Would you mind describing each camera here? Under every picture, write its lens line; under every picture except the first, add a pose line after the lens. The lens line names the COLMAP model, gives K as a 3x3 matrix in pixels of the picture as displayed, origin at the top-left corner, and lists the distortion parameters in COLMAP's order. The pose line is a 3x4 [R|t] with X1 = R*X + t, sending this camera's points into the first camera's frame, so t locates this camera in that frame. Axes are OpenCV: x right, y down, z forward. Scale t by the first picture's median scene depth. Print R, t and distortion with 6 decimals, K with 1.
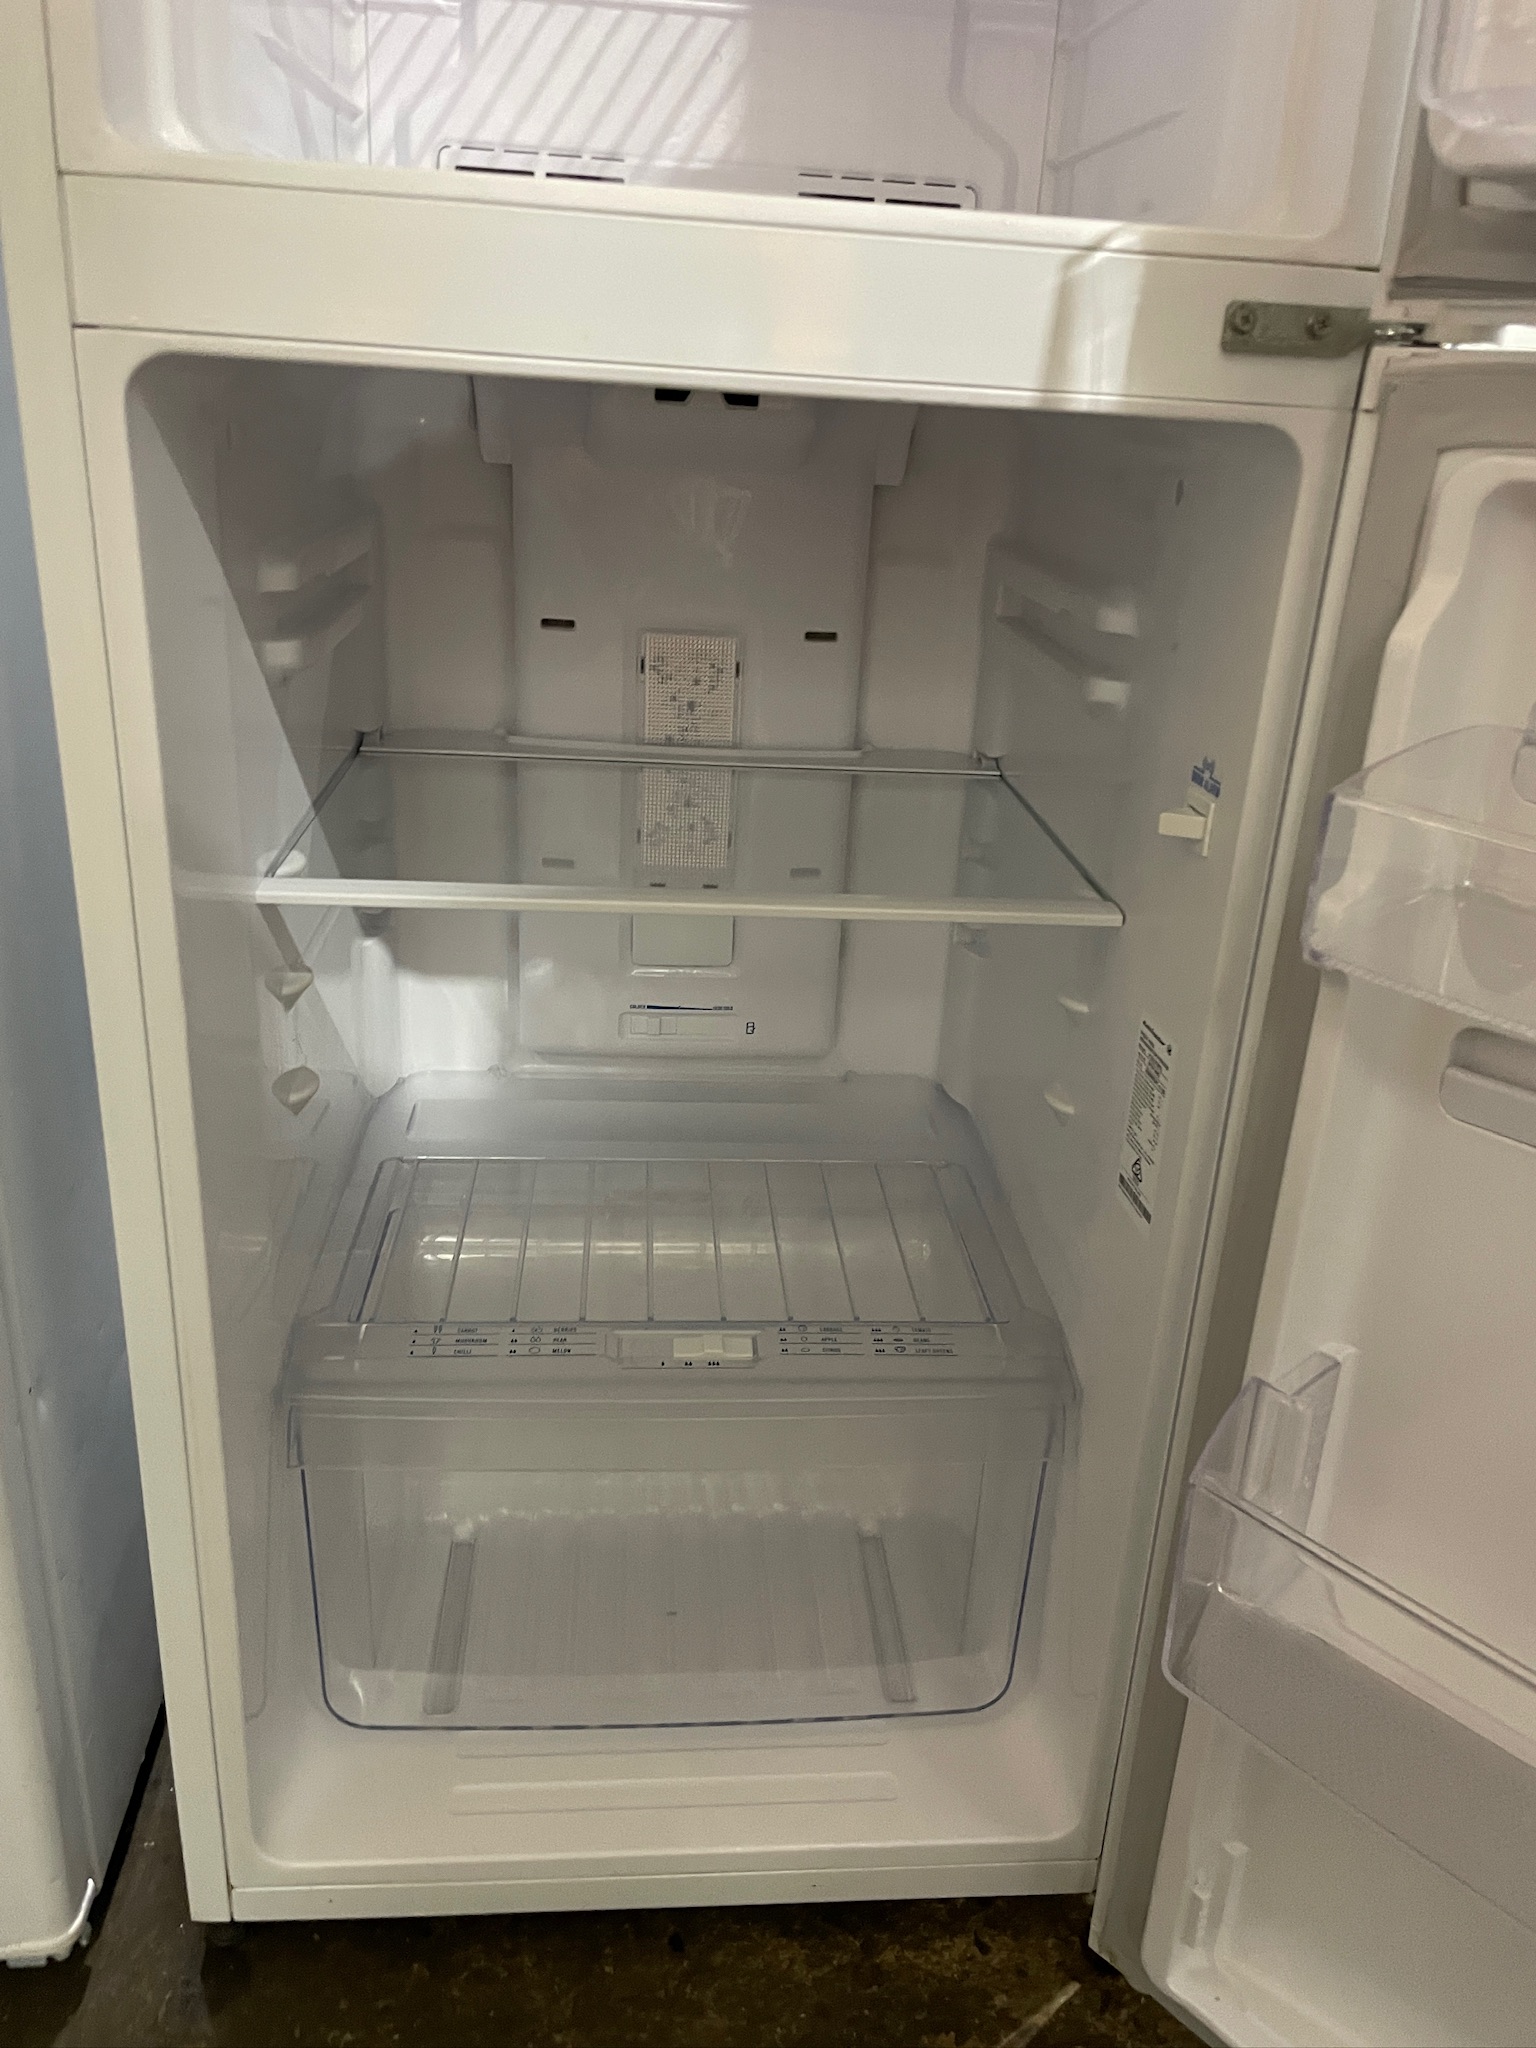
lens RADIAL K [[1550.0, 0, 790.2], [0, 1550.0, 988.5], [0, 0, 1]] dist [0.076163, -0.108811]
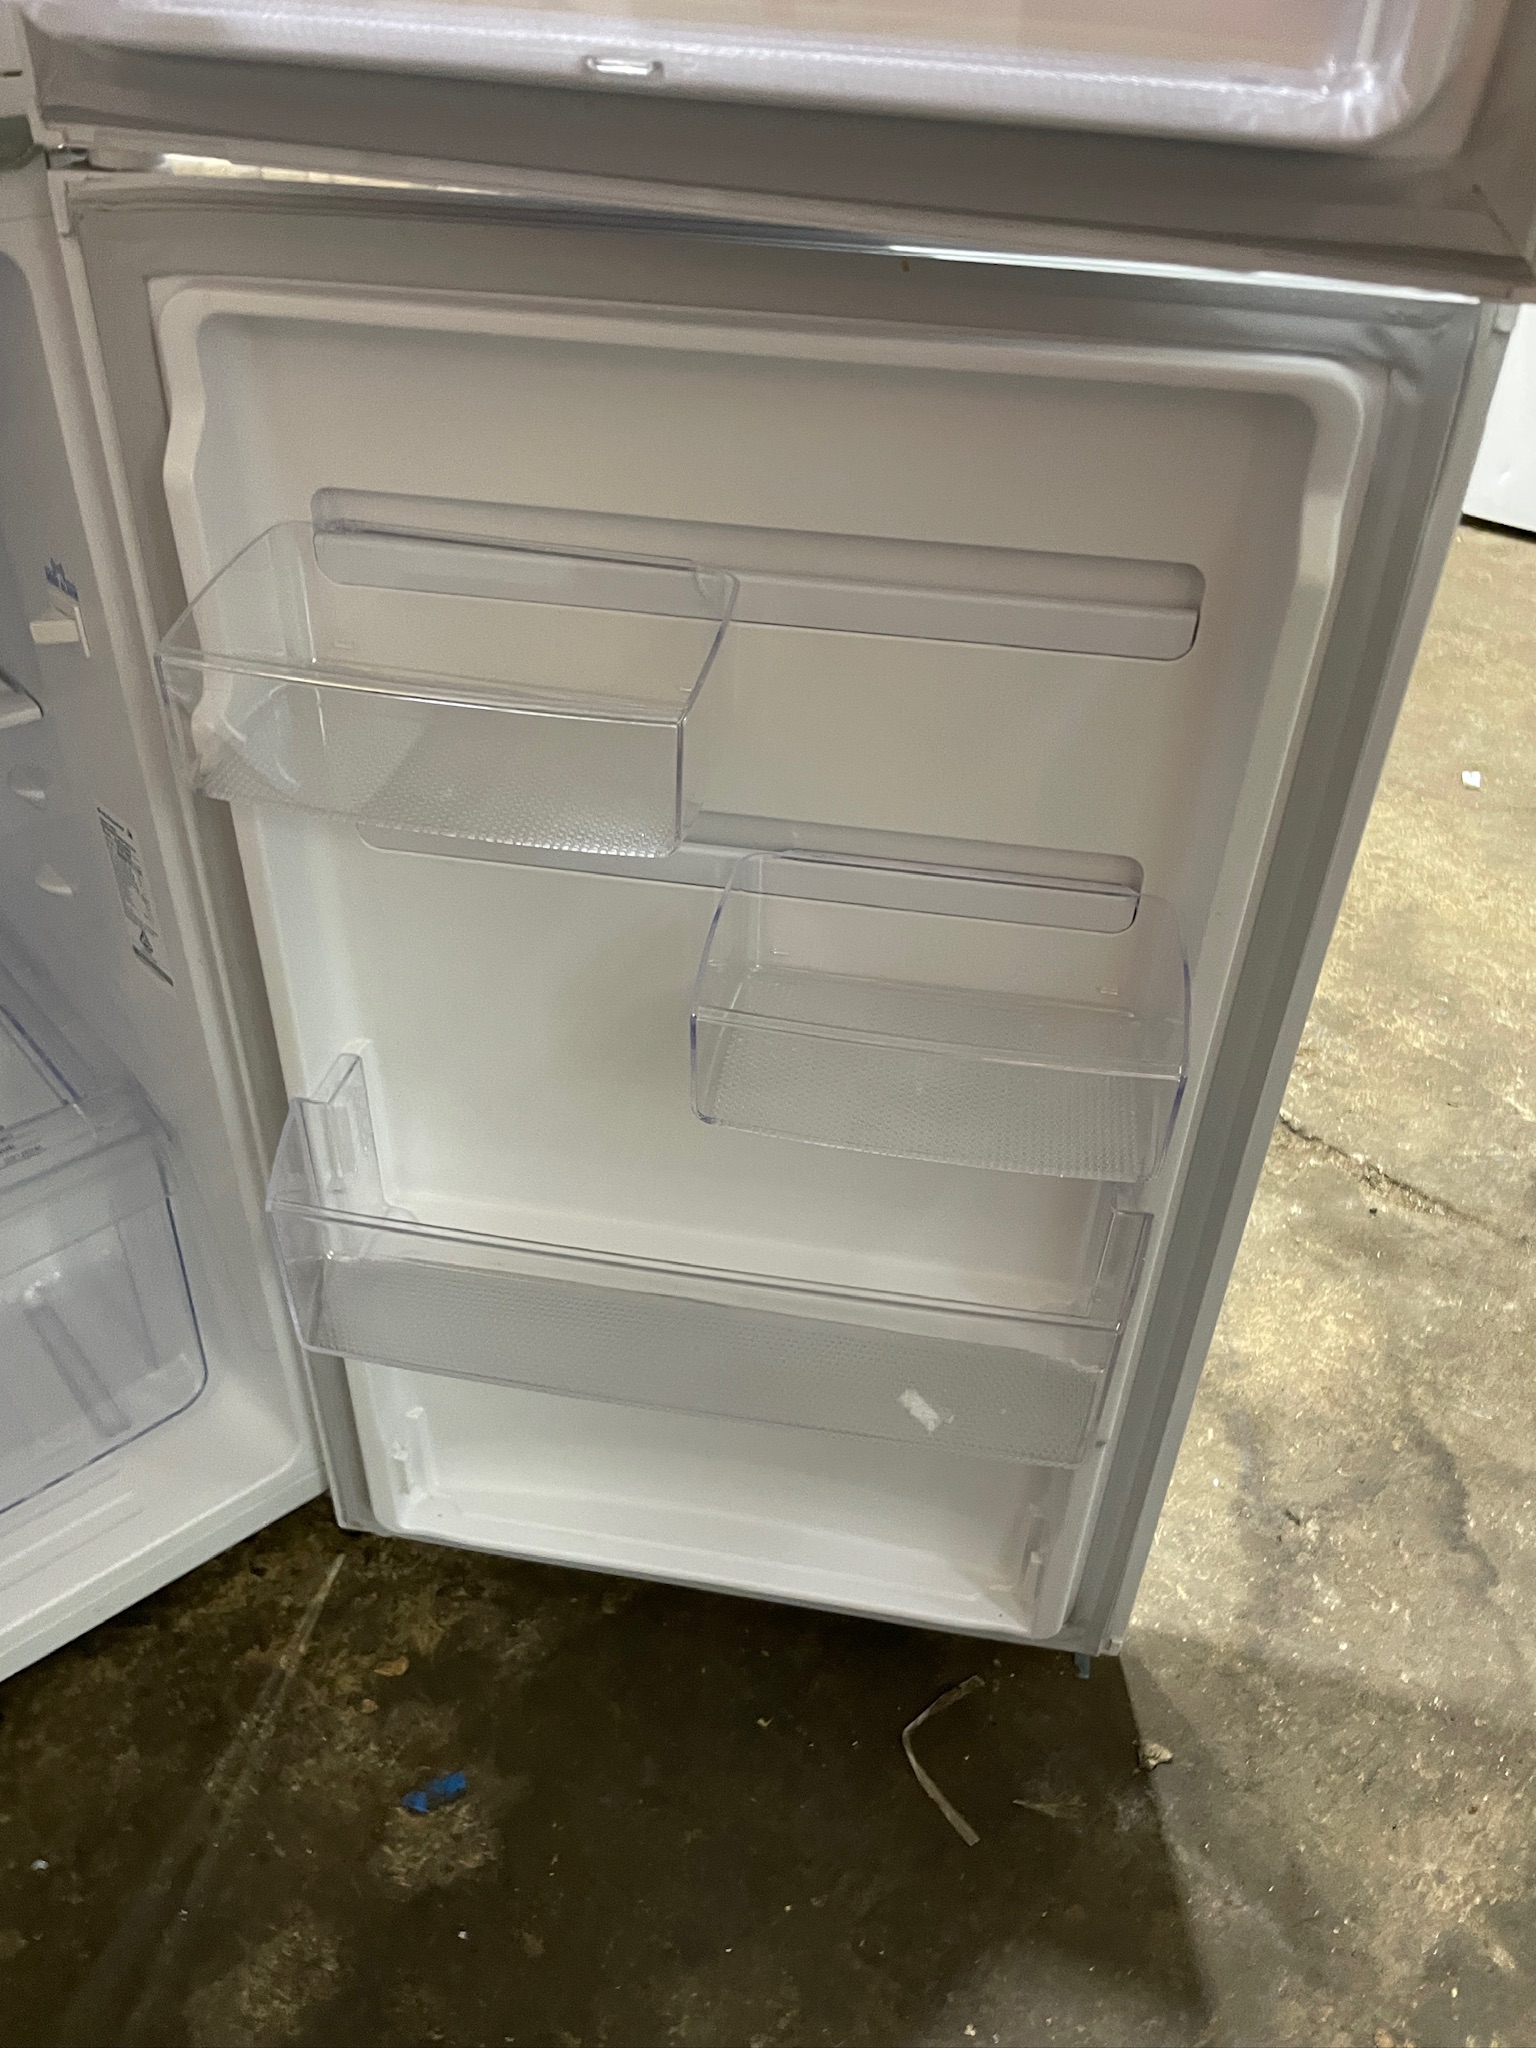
lens RADIAL K [[1566.6, 0, 758.1], [0, 1566.6, 1028.6], [0, 0, 1]] dist [0.076546, -0.112985]
pose [[0.811368, -0.379483, 0.444606, 0.056347], [0.229073, 0.906200, 0.355426, -0.115012], [-0.537780, -0.186534, 0.822191, -0.128925]]
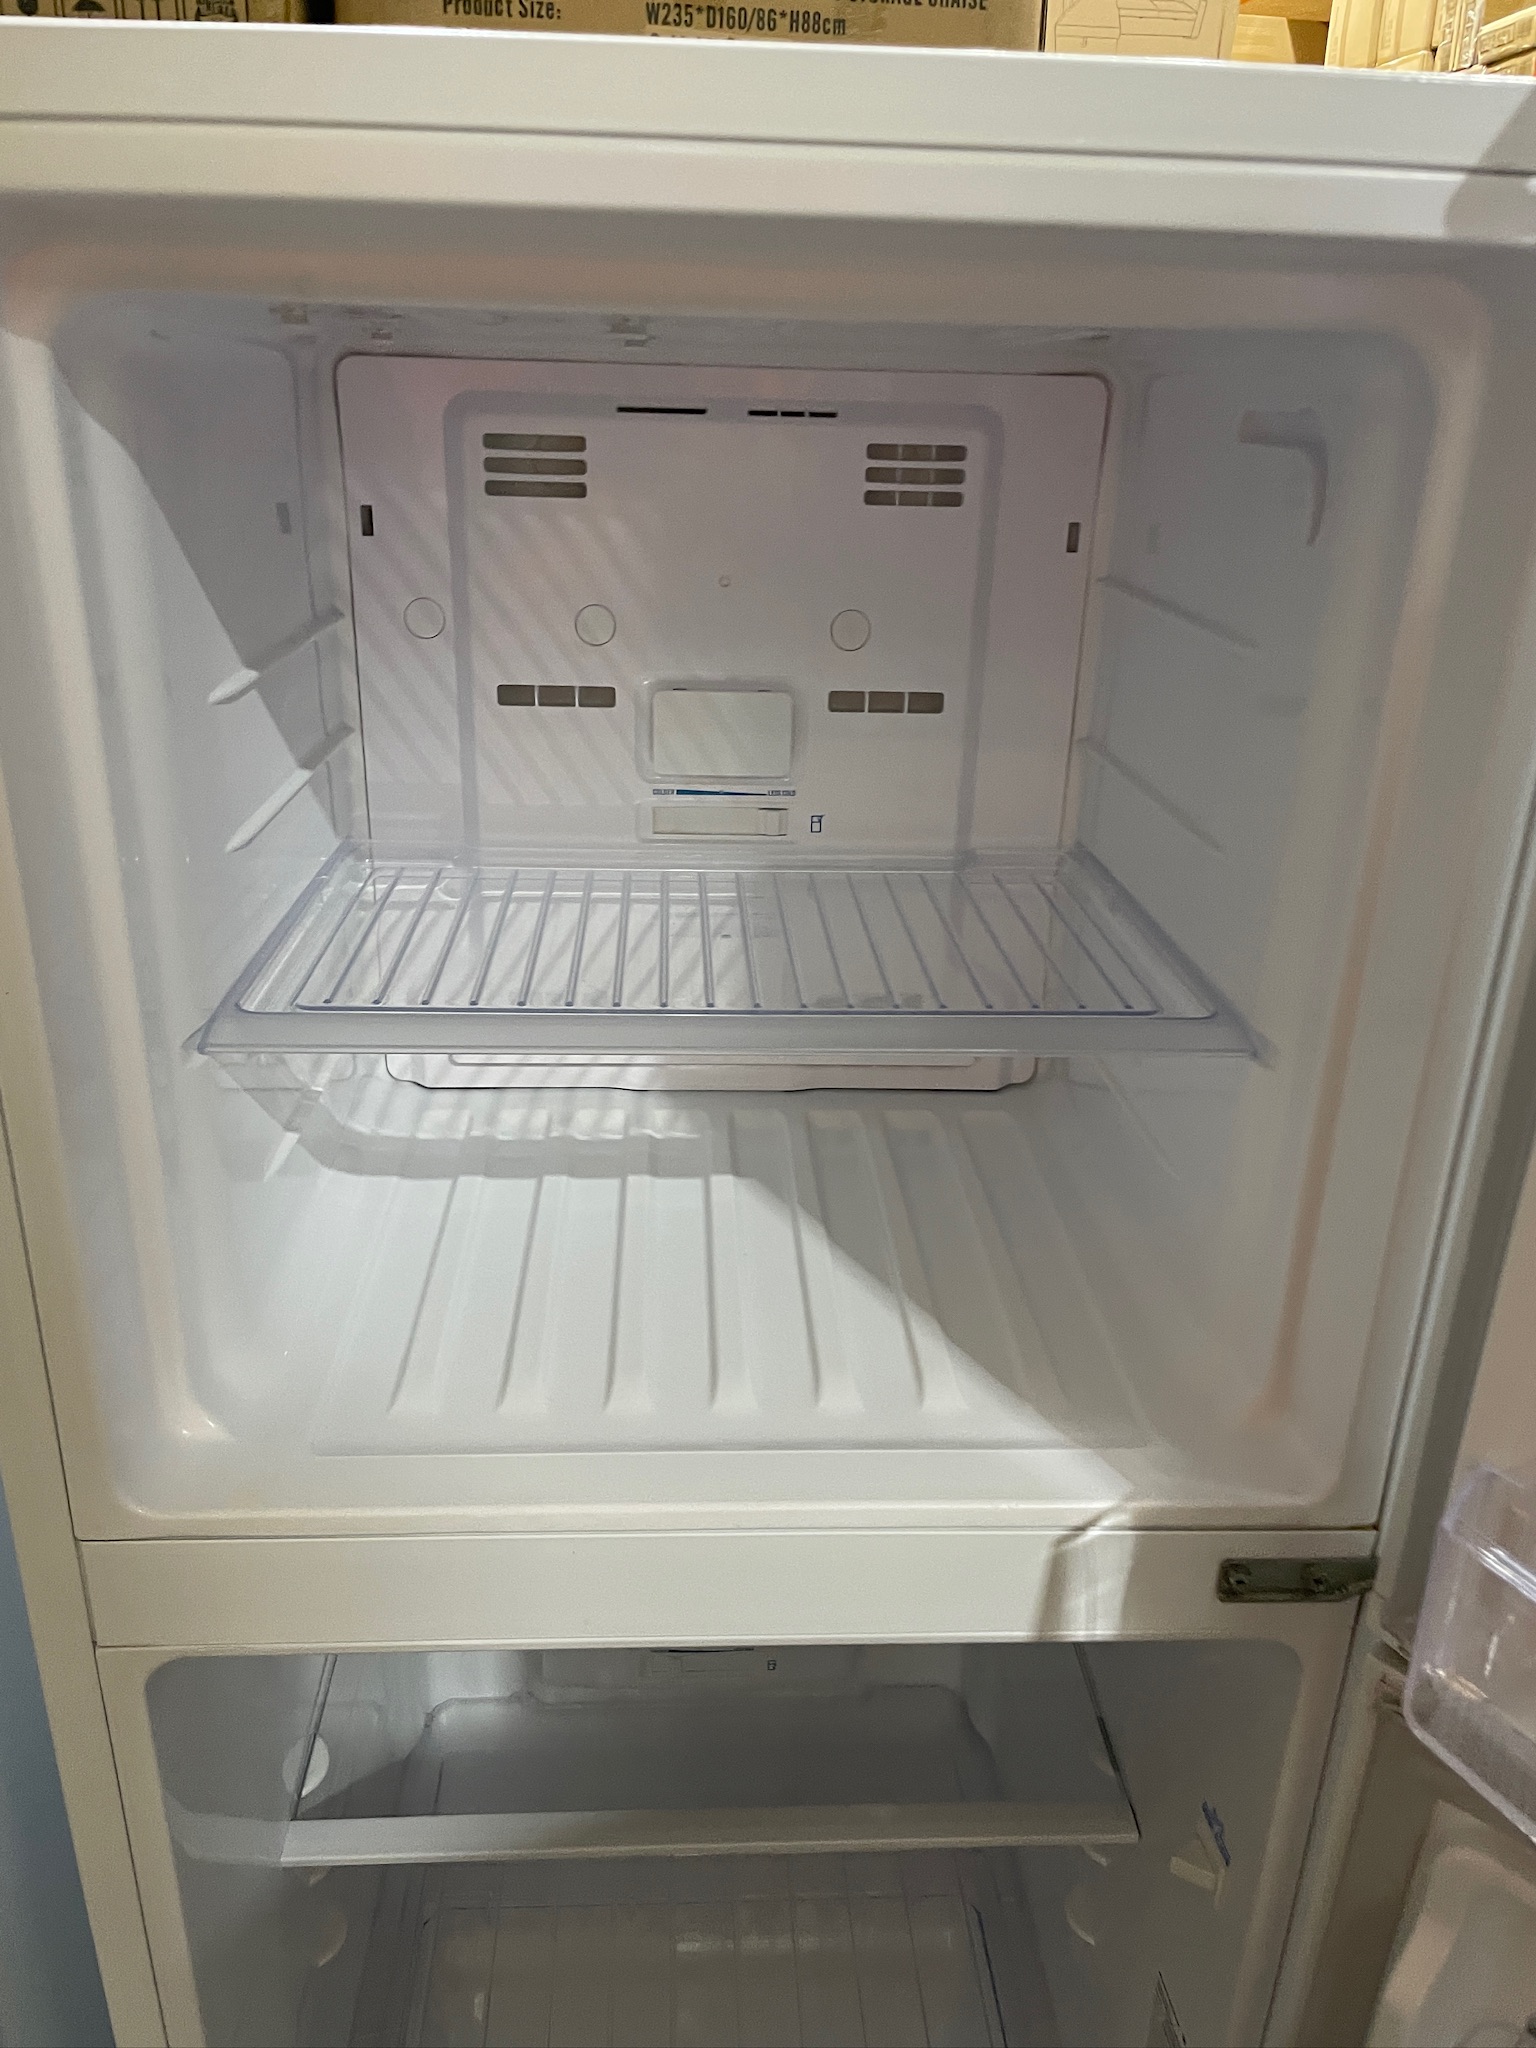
lens RADIAL K [[1566.6, 0, 758.1], [0, 1566.6, 1028.6], [0, 0, 1]] dist [0.076546, -0.112985]
pose [[0.998938, -0.016887, -0.042859, 0.022672], [0.017873, 0.999582, 0.022717, -0.582184], [0.042457, -0.023459, 0.998823, -0.012472]]
